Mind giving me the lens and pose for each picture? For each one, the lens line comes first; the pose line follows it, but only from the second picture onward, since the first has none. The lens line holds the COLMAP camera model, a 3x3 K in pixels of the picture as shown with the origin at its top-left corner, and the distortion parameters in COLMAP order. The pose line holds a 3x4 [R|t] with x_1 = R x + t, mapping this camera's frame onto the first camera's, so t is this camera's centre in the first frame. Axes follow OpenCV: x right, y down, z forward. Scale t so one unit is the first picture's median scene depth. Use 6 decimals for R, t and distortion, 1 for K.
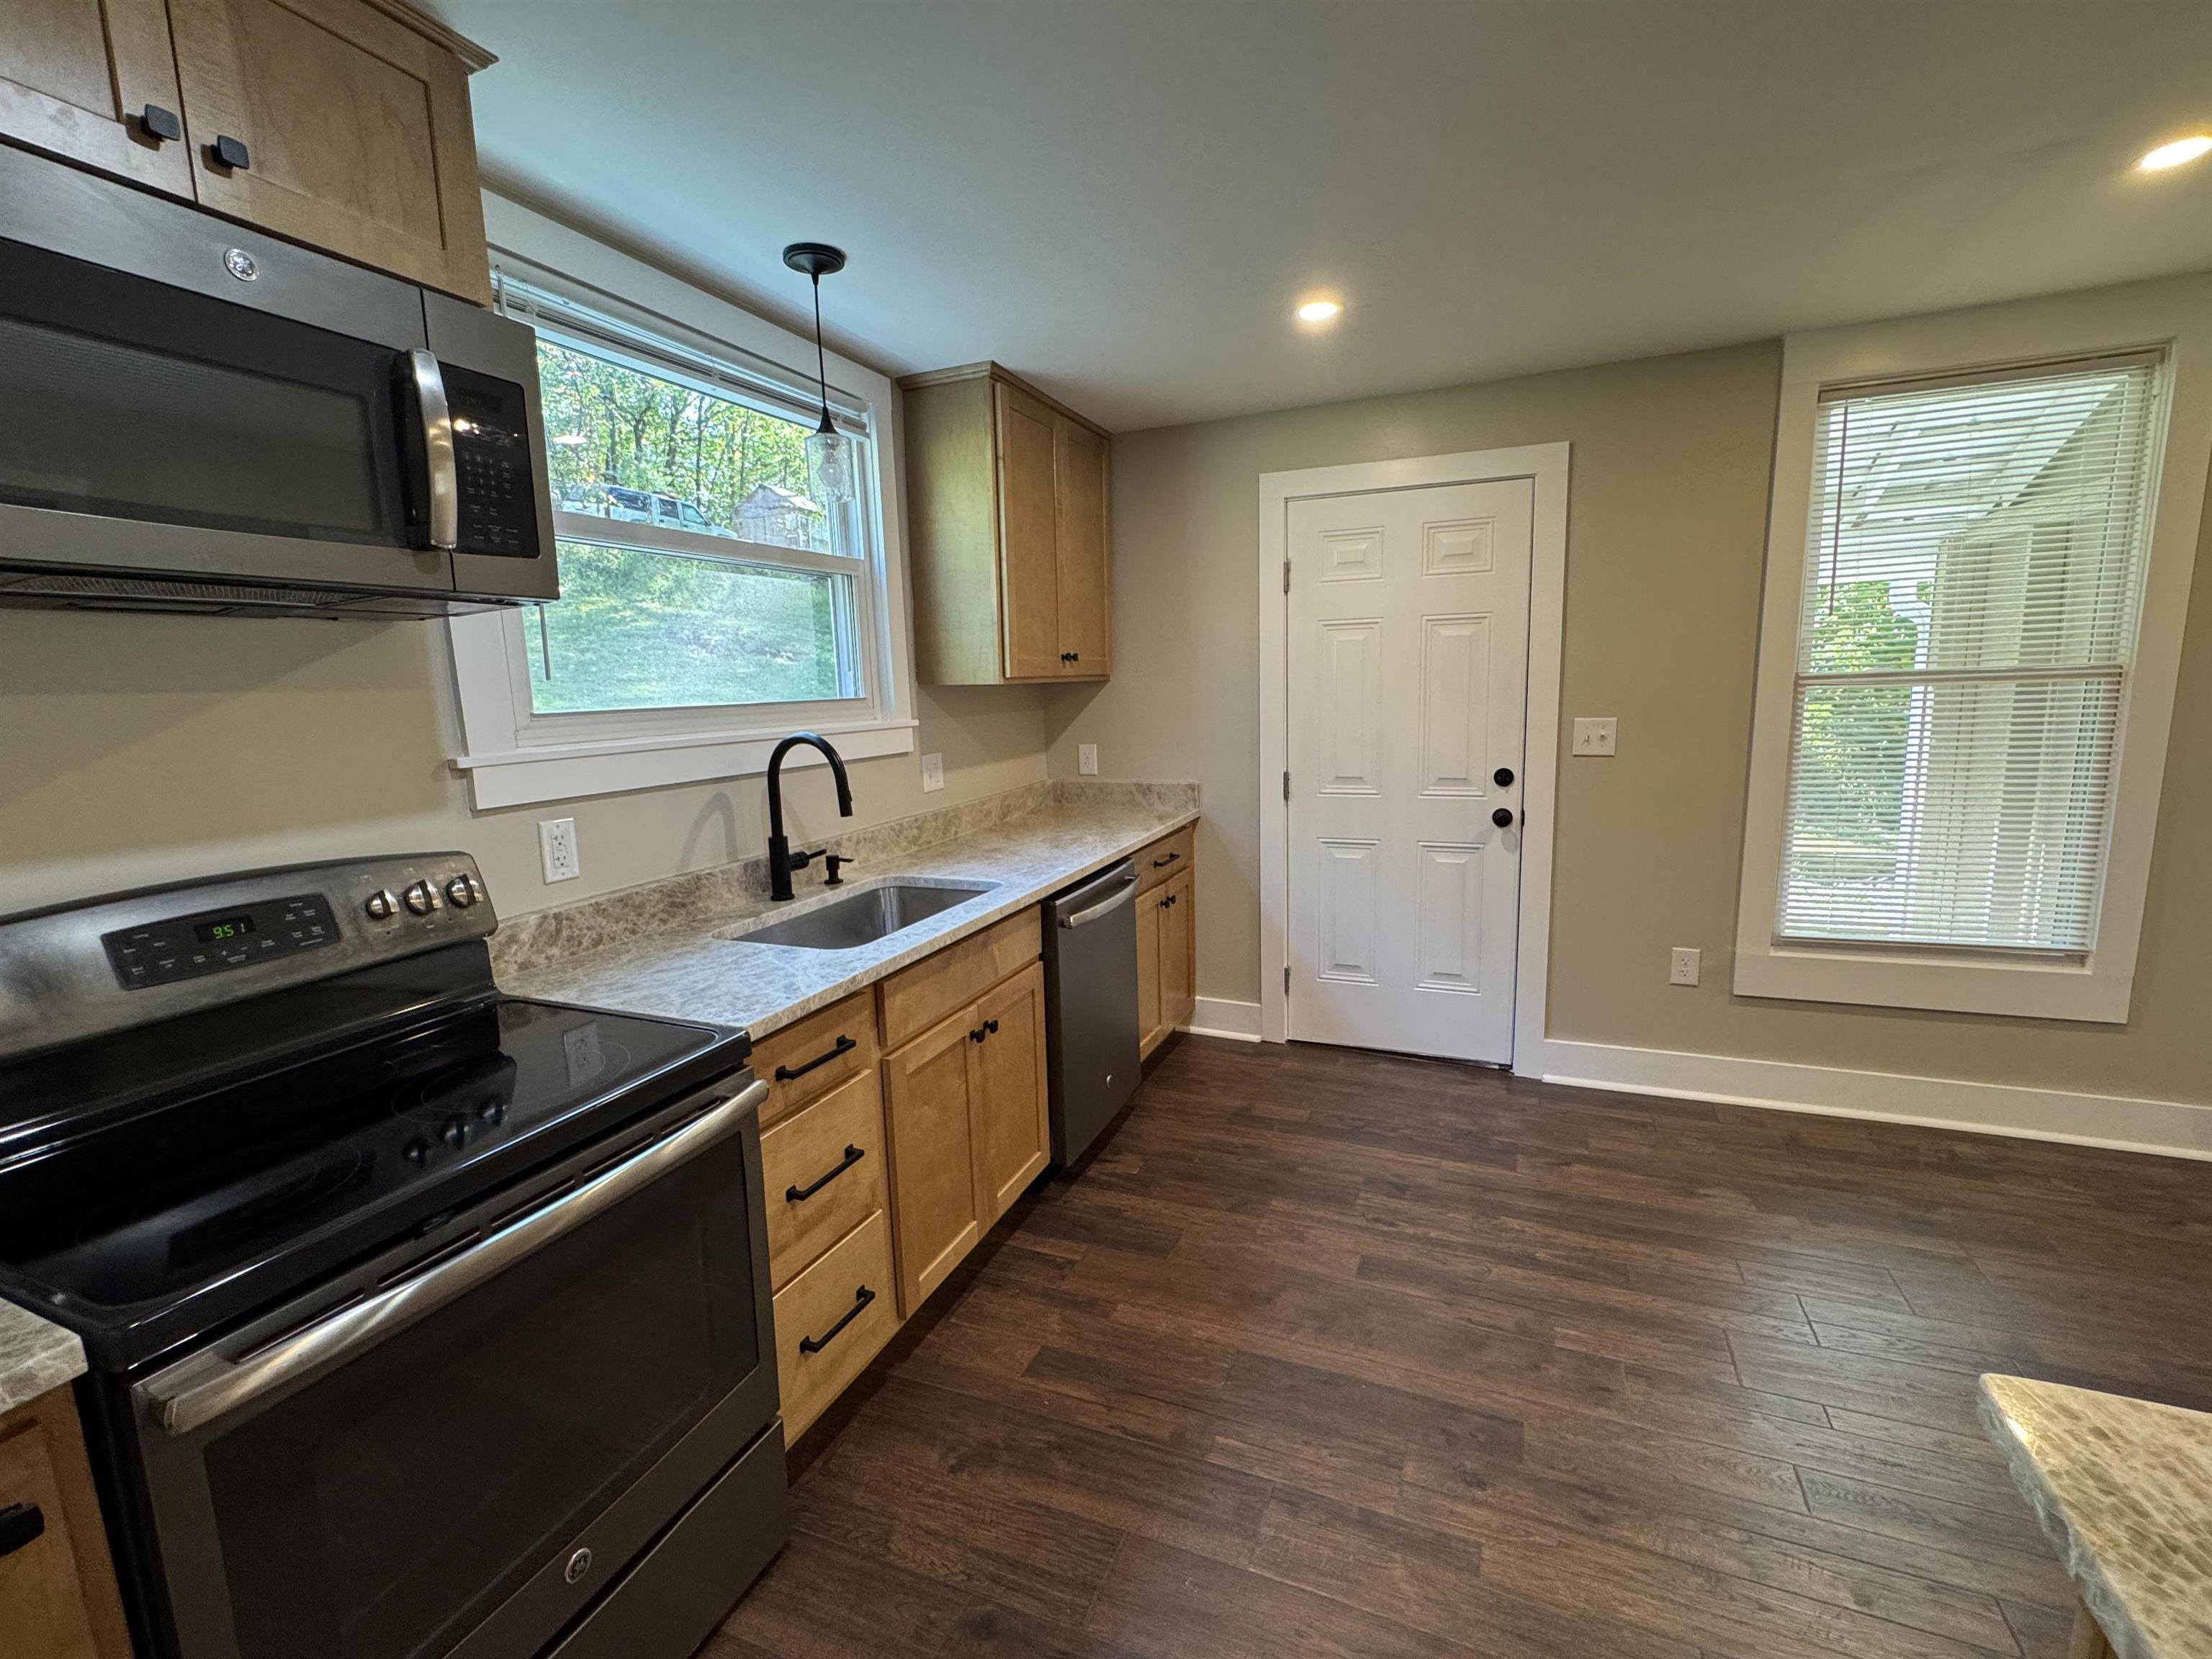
lens RADIAL K [[974.5, 0, 1094.7], [0, 974.5, 834.5], [0, 0, 1]] dist [-0.003165, 0.000769]
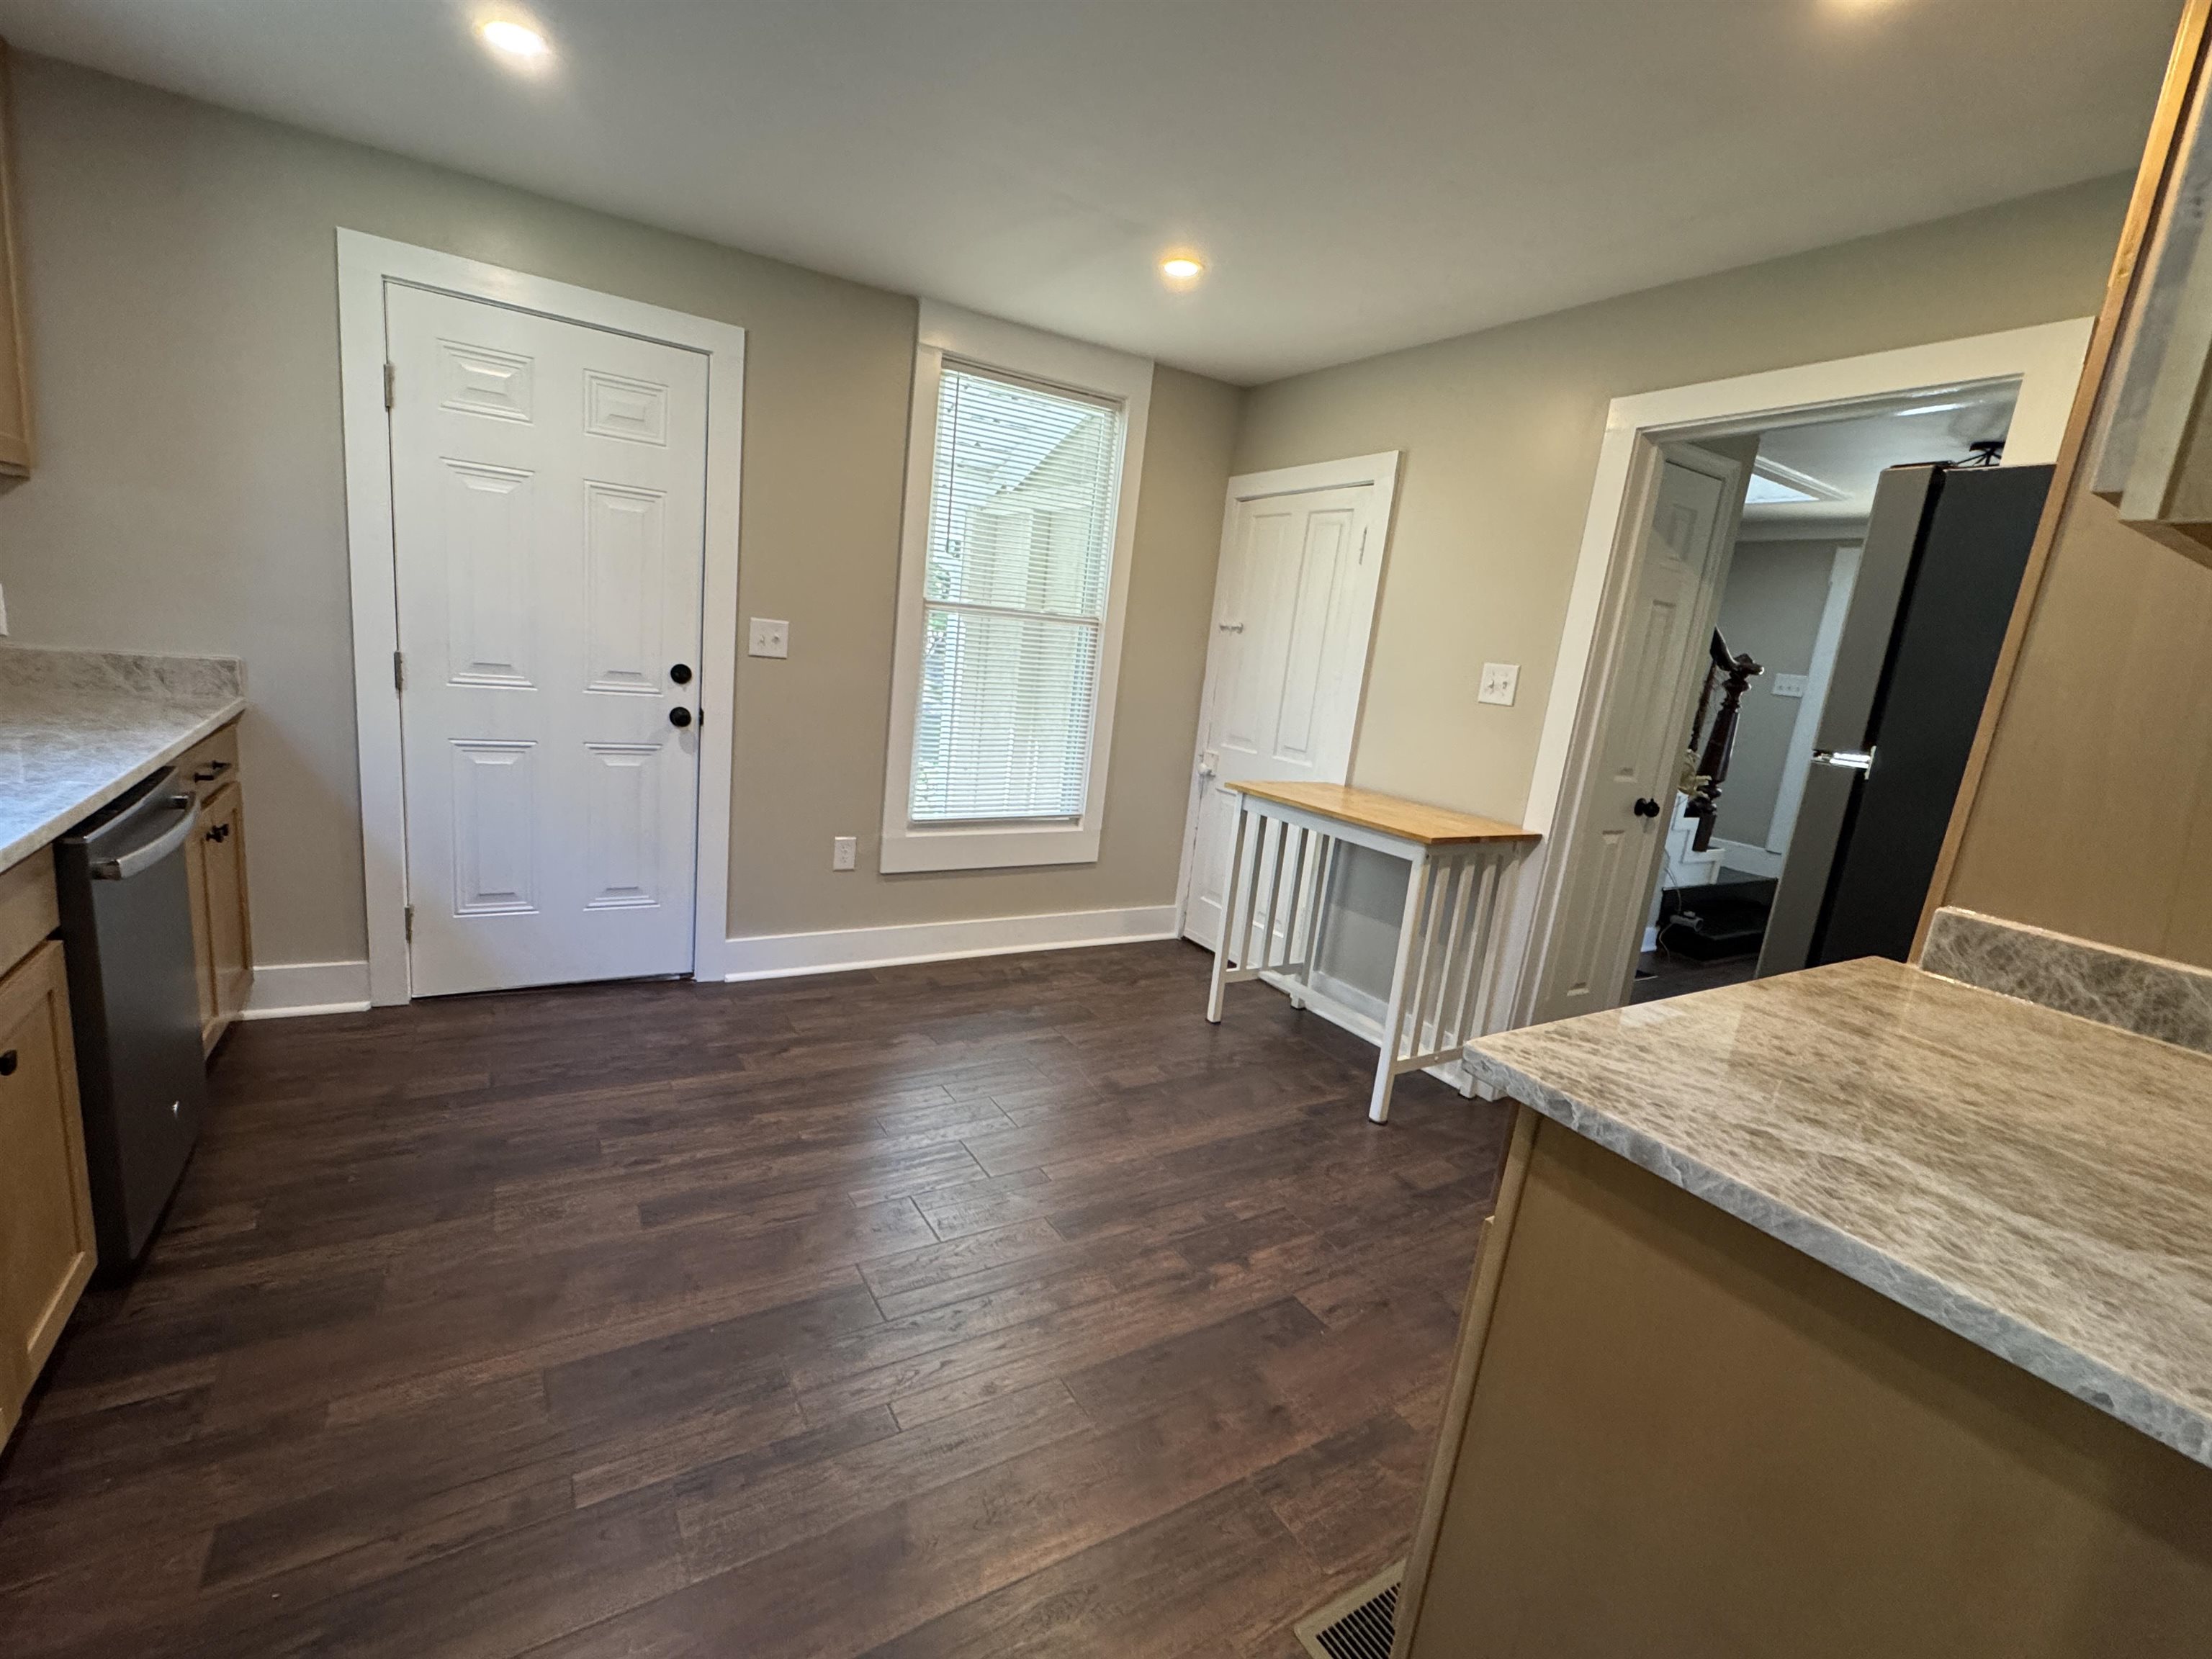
lens RADIAL K [[974.5, 0, 1094.7], [0, 974.5, 834.5], [0, 0, 1]] dist [-0.003165, 0.000769]
pose [[0.570768, -0.078726, 0.817329, -0.158008], [0.008733, 0.995919, 0.089829, 0.017697], [-0.821065, -0.044134, 0.569126, 0.143464]]
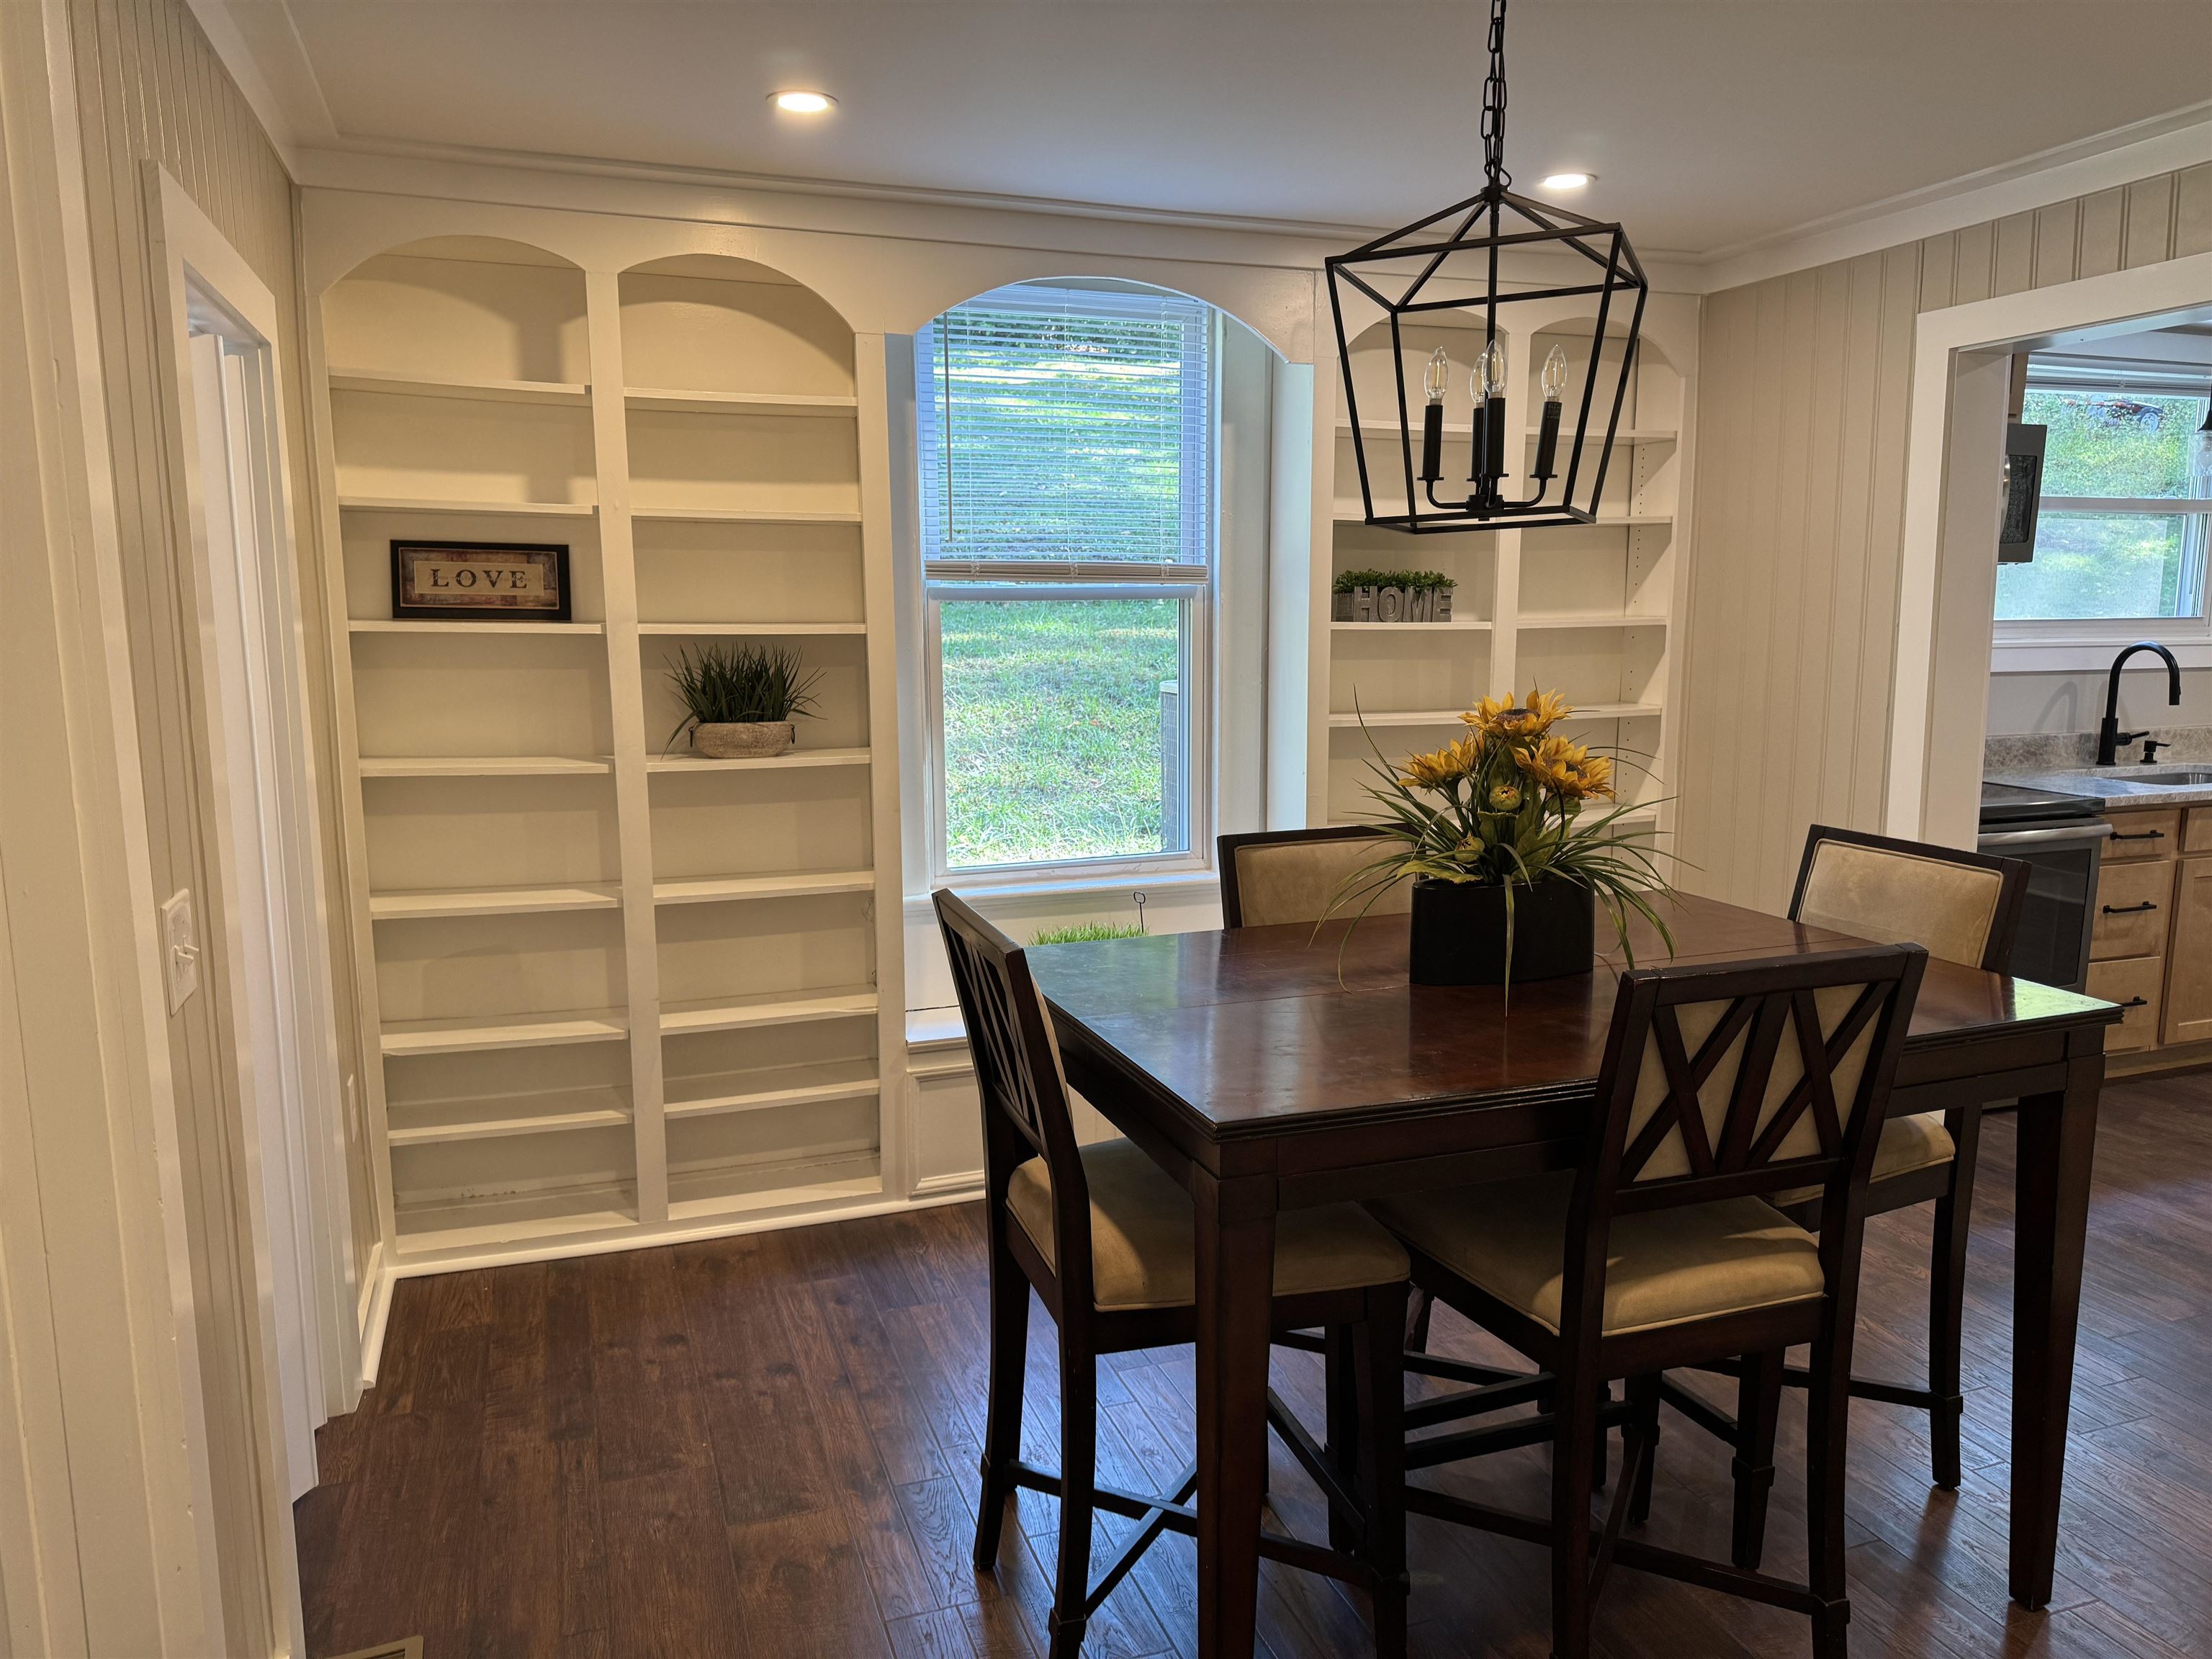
lens RADIAL K [[1554.1, 0, 1106.0], [0, 1554.1, 829.5], [0, 0, 1]] dist [-0.000524, 0.000272]
pose [[0.678821, 0.139925, -0.720849, 0.289275], [-0.133009, 0.988868, 0.066697, 0.184719], [0.722157, 0.050604, 0.689875, -1.406892]]
